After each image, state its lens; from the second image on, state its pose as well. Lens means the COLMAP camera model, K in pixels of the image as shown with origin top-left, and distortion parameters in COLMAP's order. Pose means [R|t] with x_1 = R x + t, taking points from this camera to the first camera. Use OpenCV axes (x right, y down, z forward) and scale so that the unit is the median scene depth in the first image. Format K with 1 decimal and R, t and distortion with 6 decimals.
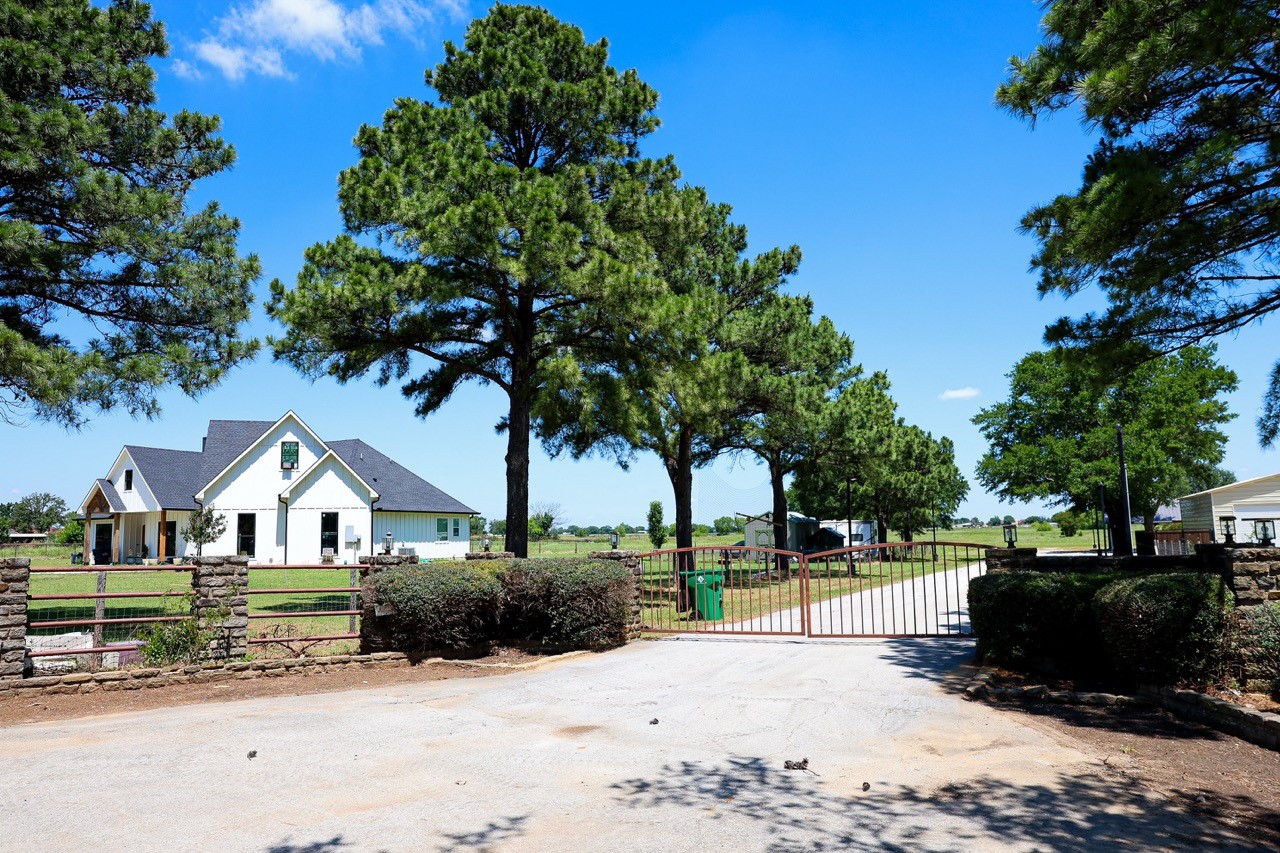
lens RADIAL K [[887.7, 0, 637.5], [0, 887.7, 423.9], [0, 0, 1]] dist [-0.097075, 0.068682]
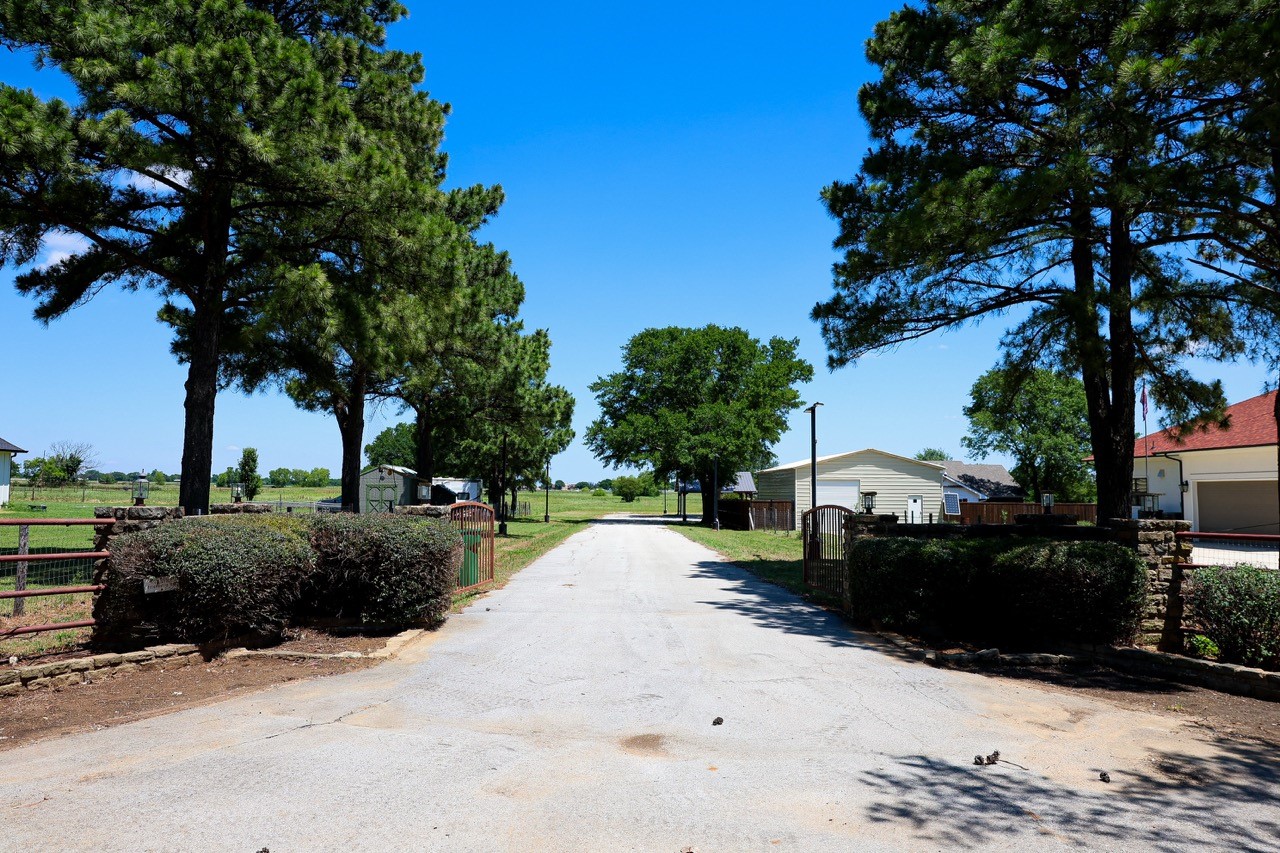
lens RADIAL K [[887.7, 0, 650.7], [0, 887.7, 424.0], [0, 0, 1]] dist [-0.097075, 0.068682]
pose [[0.874463, 0.065392, 0.480665, -0.156840], [-0.088069, 0.995807, 0.024748, 0.018207], [-0.477031, -0.063973, 0.876555, 0.119662]]
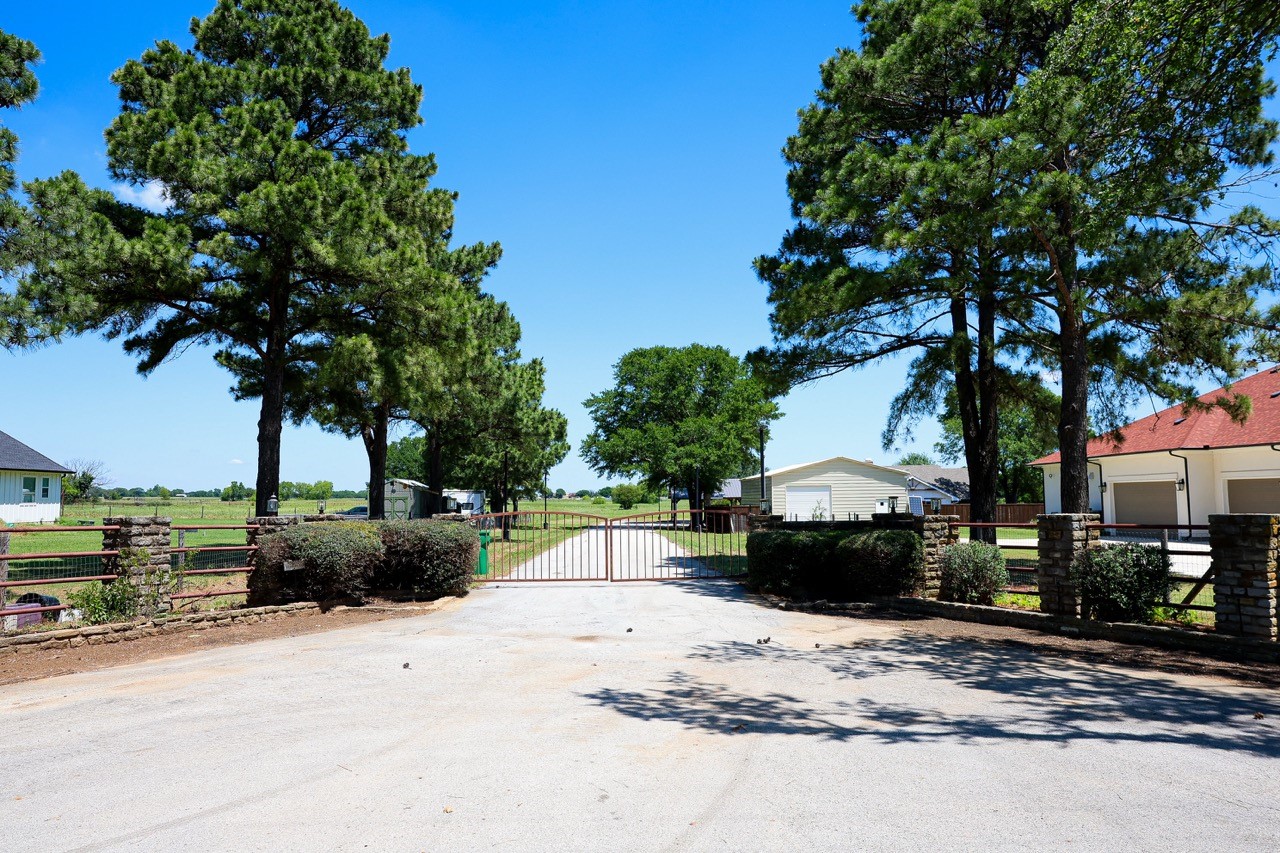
lens RADIAL K [[887.7, 0, 648.9], [0, 887.7, 422.1], [0, 0, 1]] dist [-0.097075, 0.068682]
pose [[0.876422, 0.055404, 0.478346, -0.237947], [-0.071183, 0.997352, 0.014905, -0.010089], [-0.476253, -0.047113, 0.878045, -0.099871]]
